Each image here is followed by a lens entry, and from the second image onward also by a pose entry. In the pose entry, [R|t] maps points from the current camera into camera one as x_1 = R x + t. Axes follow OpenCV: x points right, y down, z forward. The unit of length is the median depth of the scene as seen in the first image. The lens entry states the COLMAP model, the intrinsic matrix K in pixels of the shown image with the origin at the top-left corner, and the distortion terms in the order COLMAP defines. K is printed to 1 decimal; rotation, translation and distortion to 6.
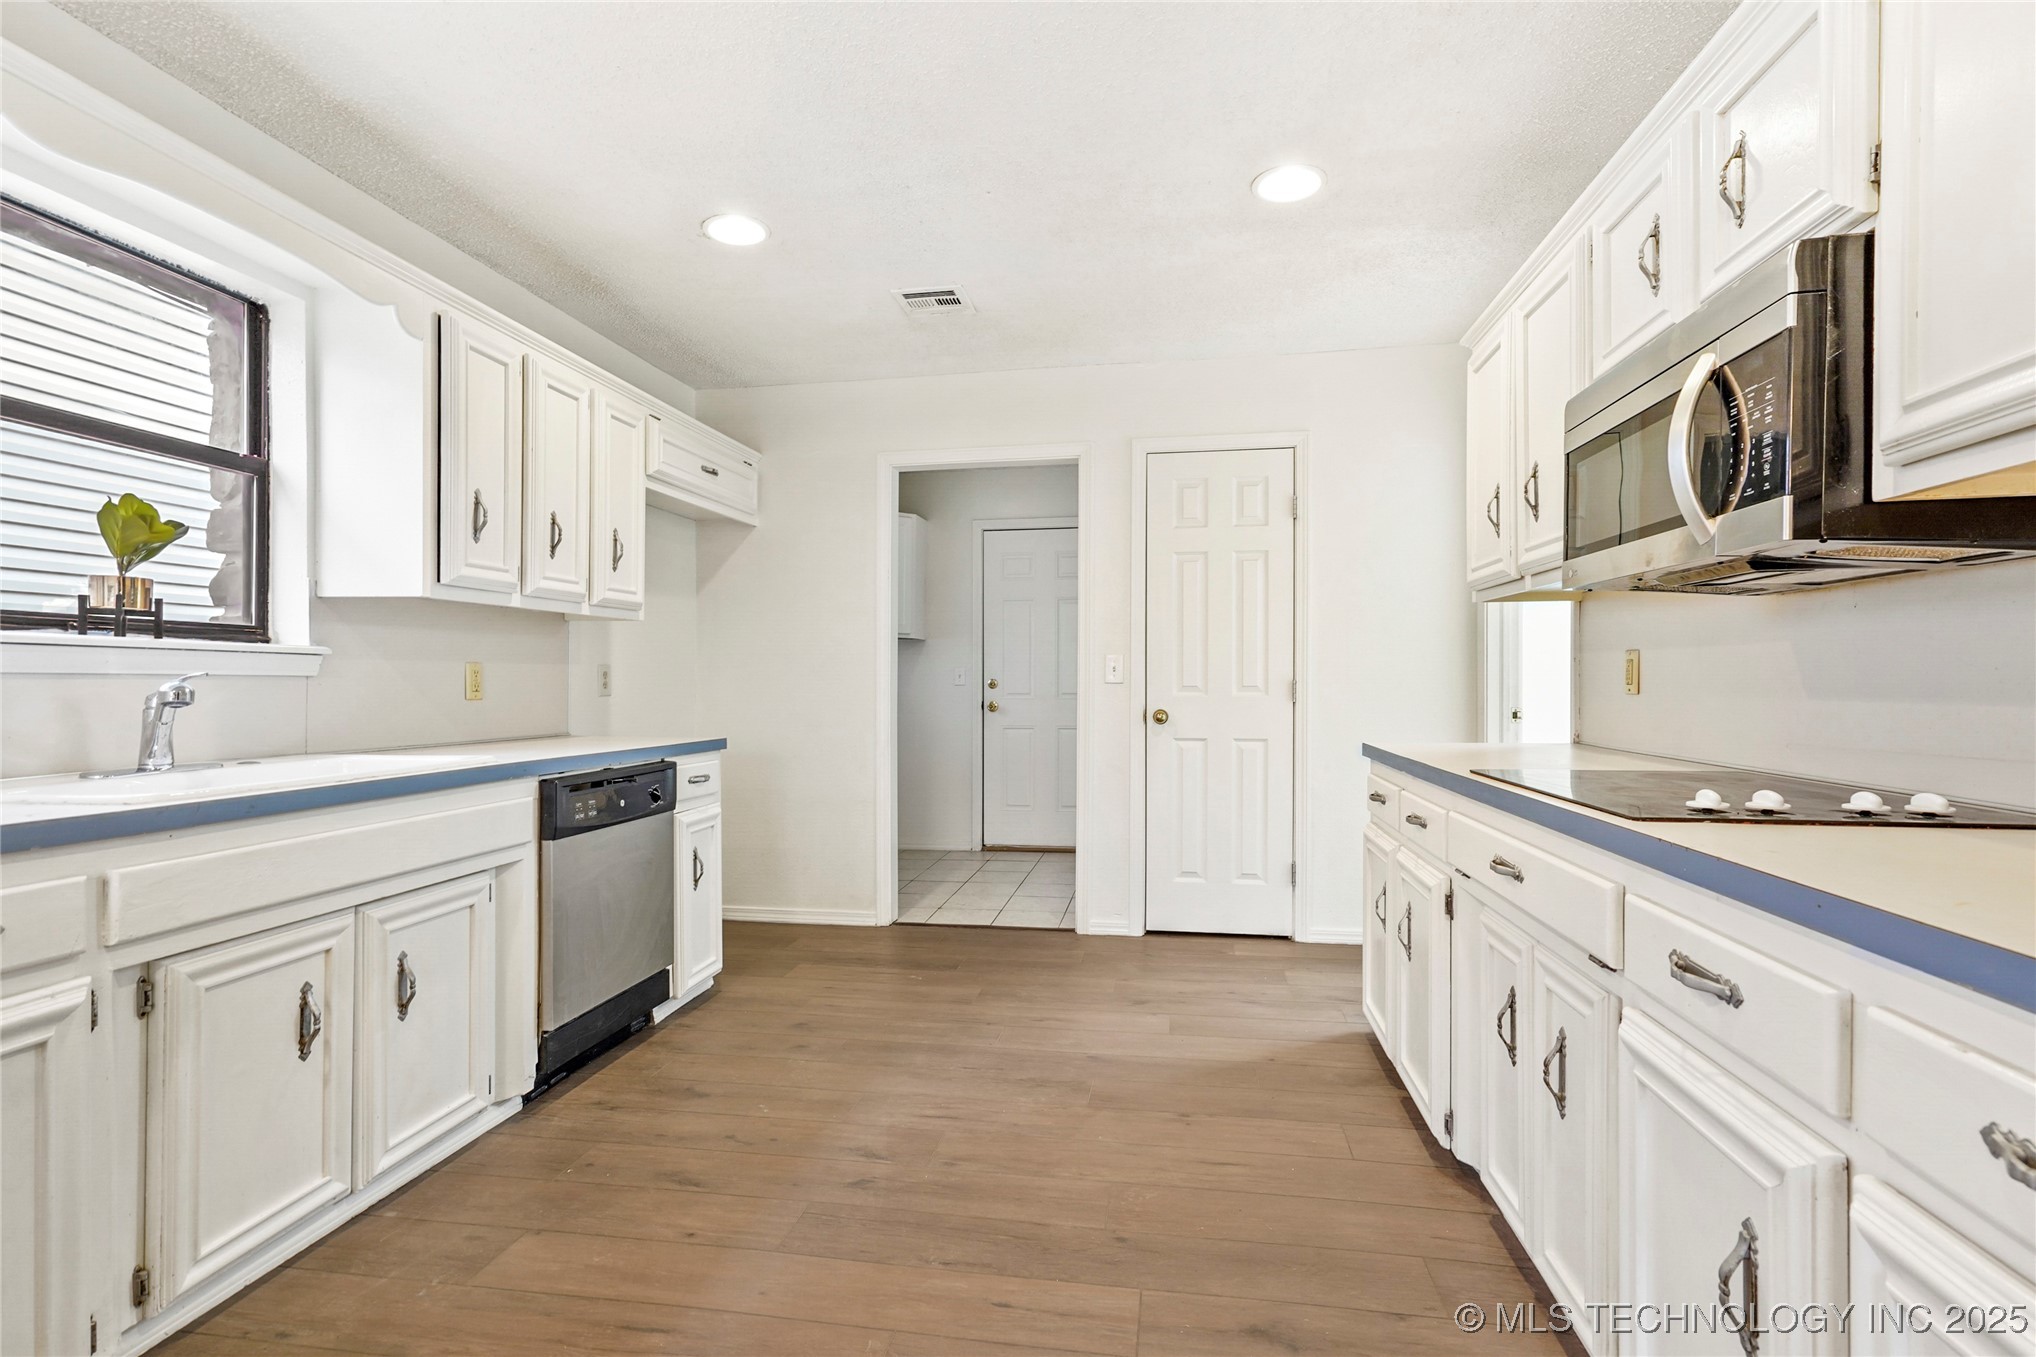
lens RADIAL K [[905.0, 0, 1051.5], [0, 905.0, 699.5], [0, 0, 1]] dist [-0.000705, -0.000123]
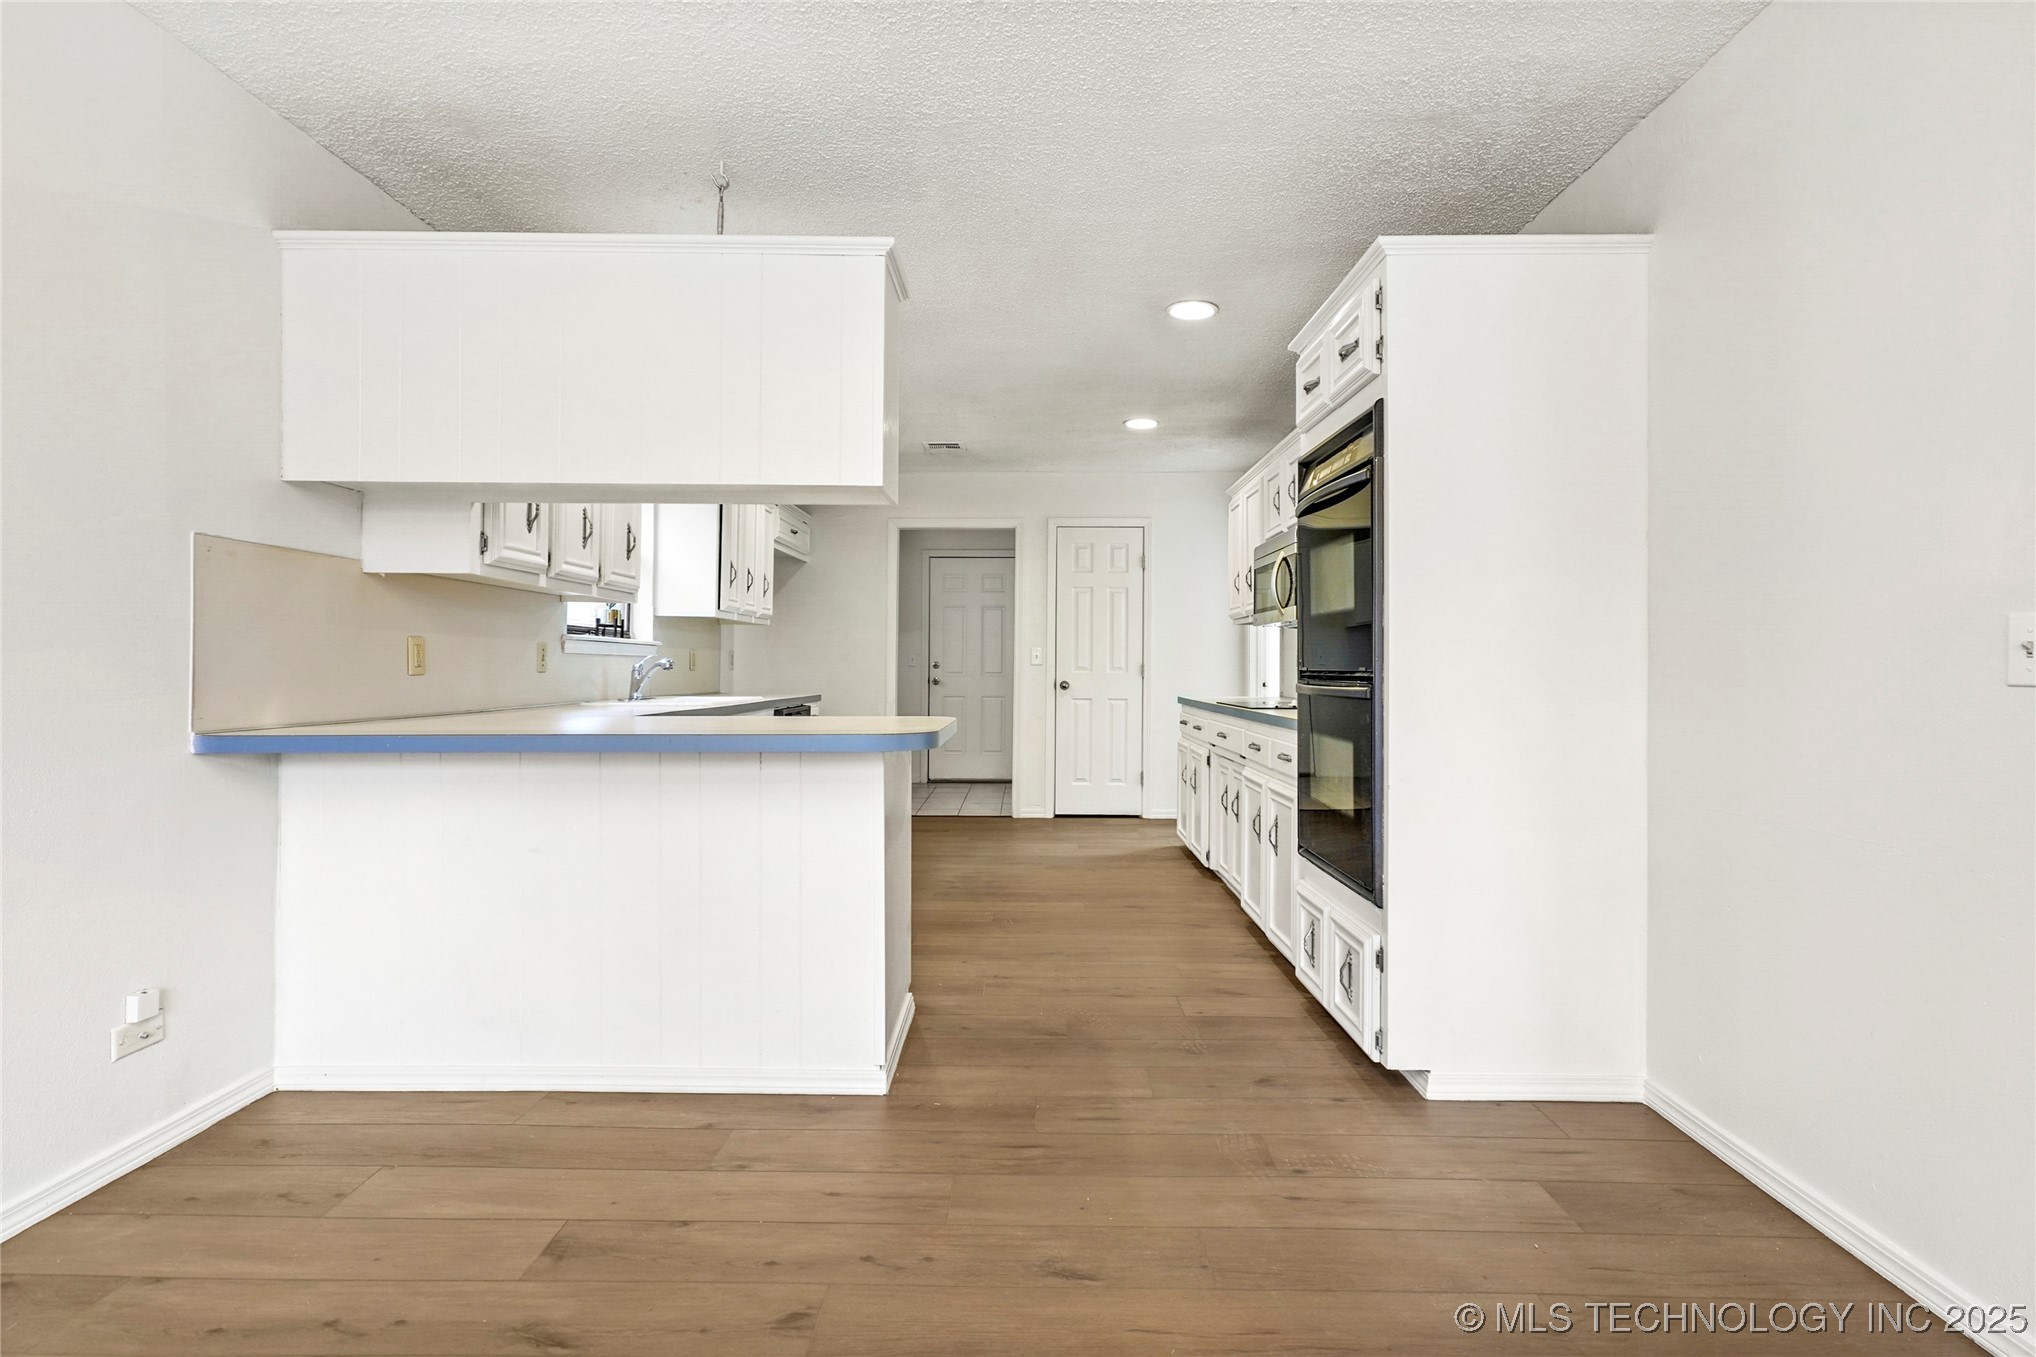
lens RADIAL K [[959.4, 0, 1012.5], [0, 959.4, 670.6], [0, 0, 1]] dist [0.011955, 0.000640]
pose [[0.991810, 0.007930, 0.127478, -0.202388], [-0.005845, 0.999843, -0.016719, 0.022518], [-0.127590, 0.015837, 0.991701, -0.748798]]
